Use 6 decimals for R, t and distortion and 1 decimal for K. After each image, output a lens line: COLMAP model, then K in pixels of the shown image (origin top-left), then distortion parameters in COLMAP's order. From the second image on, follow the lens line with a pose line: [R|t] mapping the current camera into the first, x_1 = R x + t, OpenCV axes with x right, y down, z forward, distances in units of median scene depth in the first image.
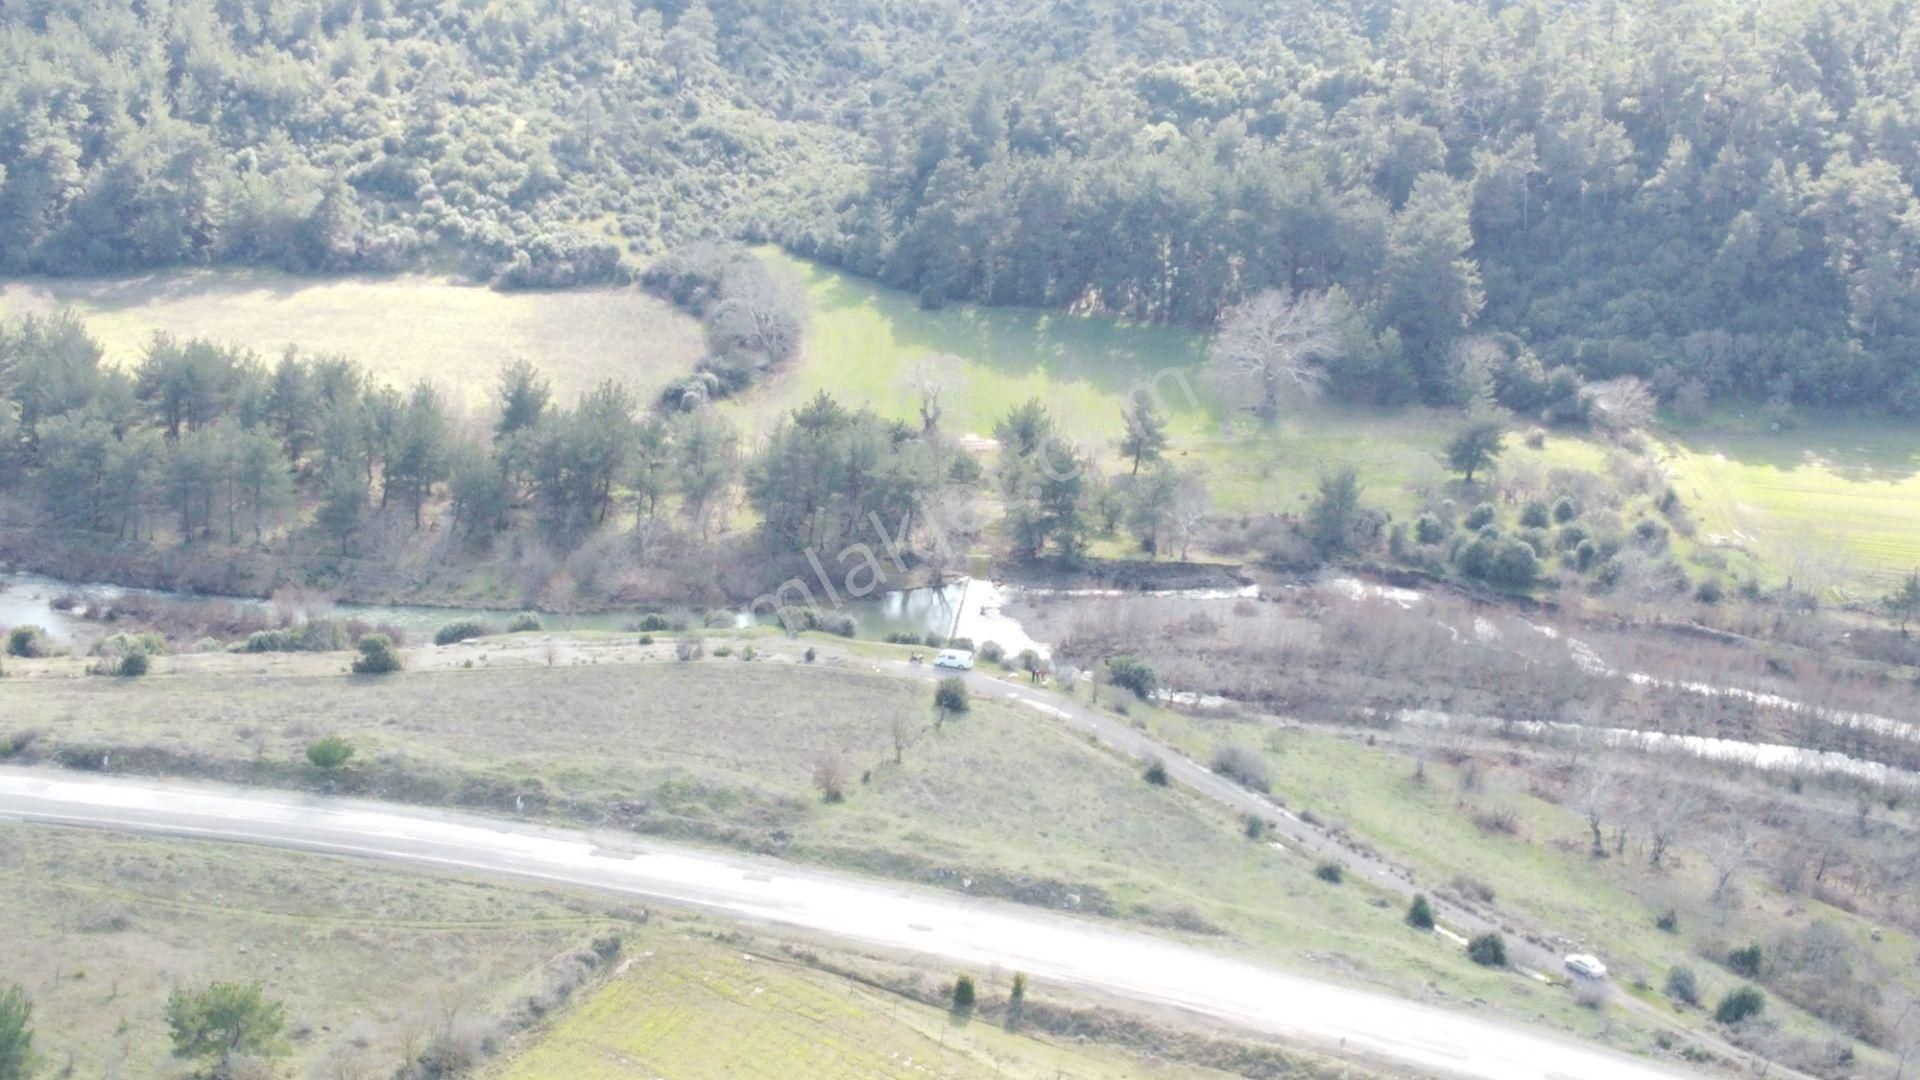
lens RADIAL K [[2907.6, 0, 973.3], [0, 2907.6, 592.9], [0, 0, 1]] dist [0.033510, -0.223280]
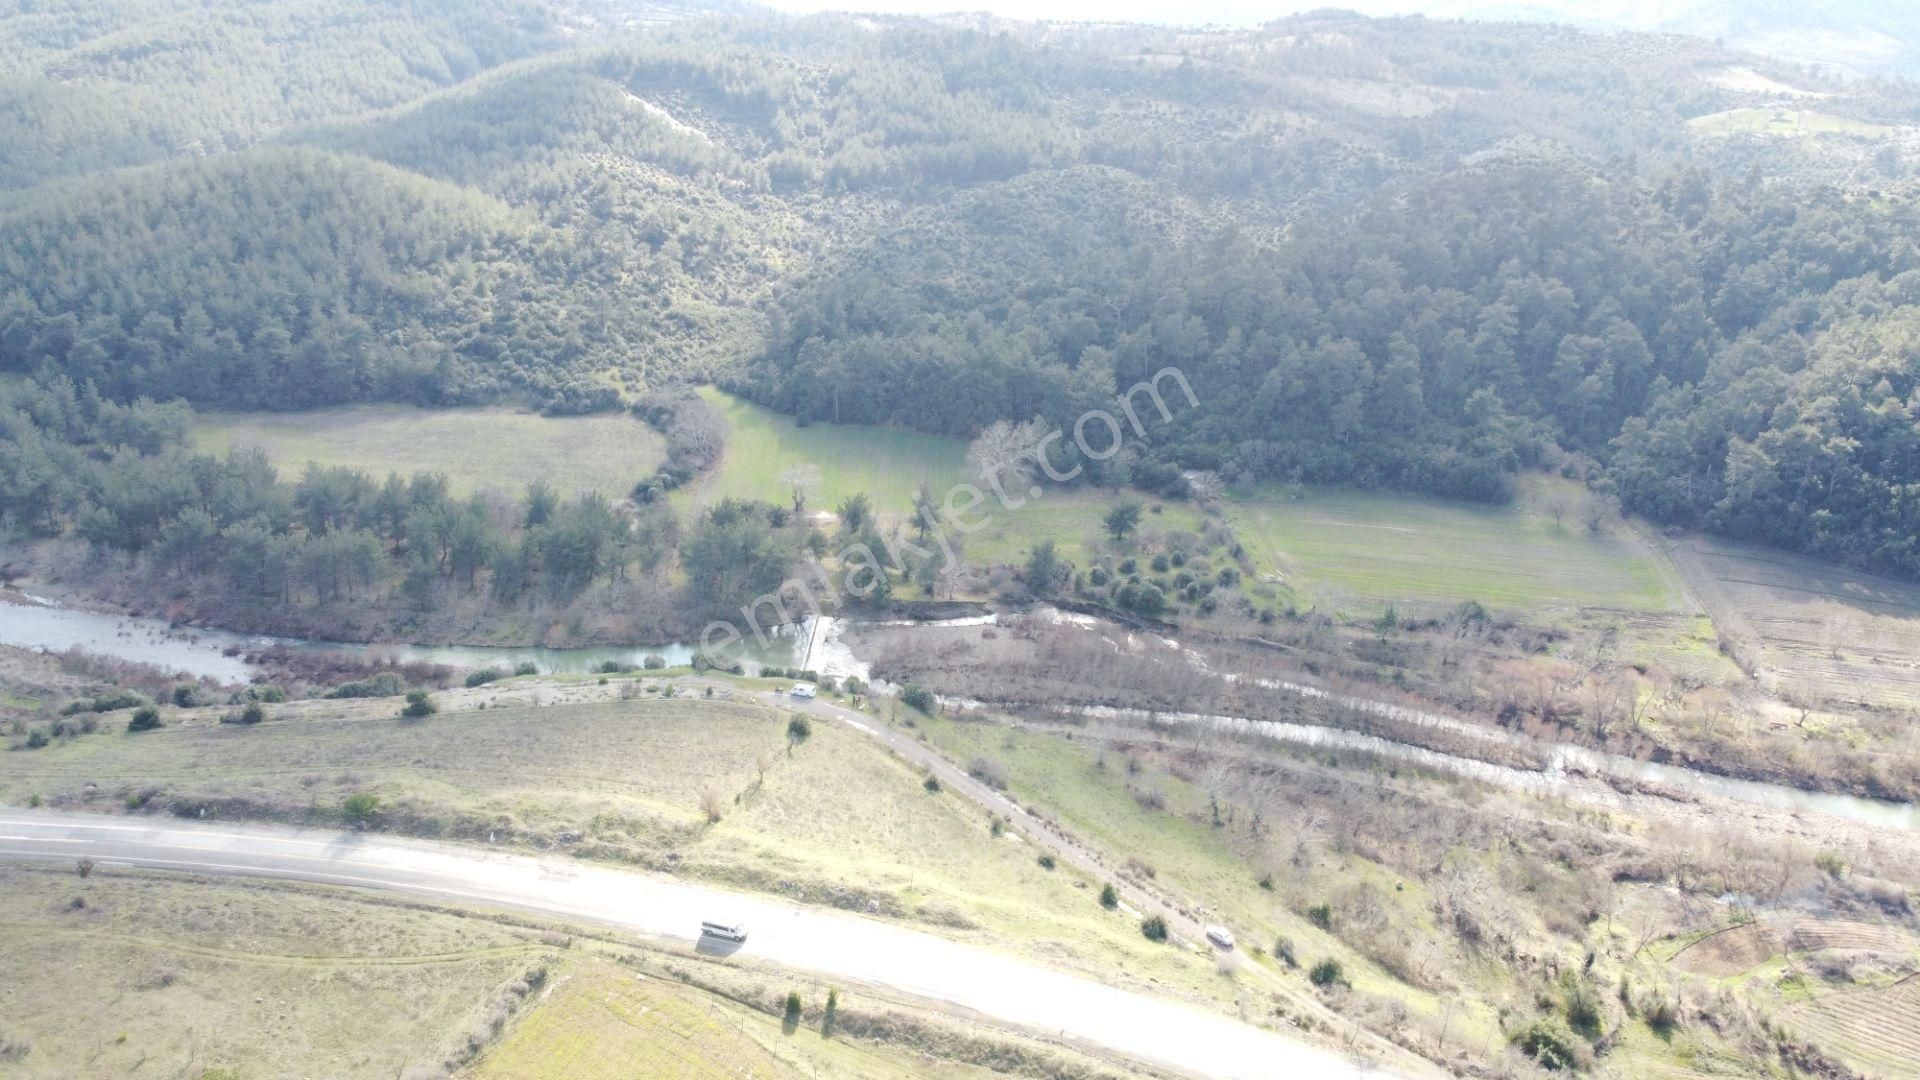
lens RADIAL K [[1457.3, 0, 964.6], [0, 1457.3, 556.3], [0, 0, 1]] dist [-0.003605, -0.014075]
pose [[0.996888, -0.018162, 0.076707, 0.013764], [0.015884, 0.999418, 0.030202, -0.046491], [-0.077211, -0.028889, 0.996596, 0.141602]]
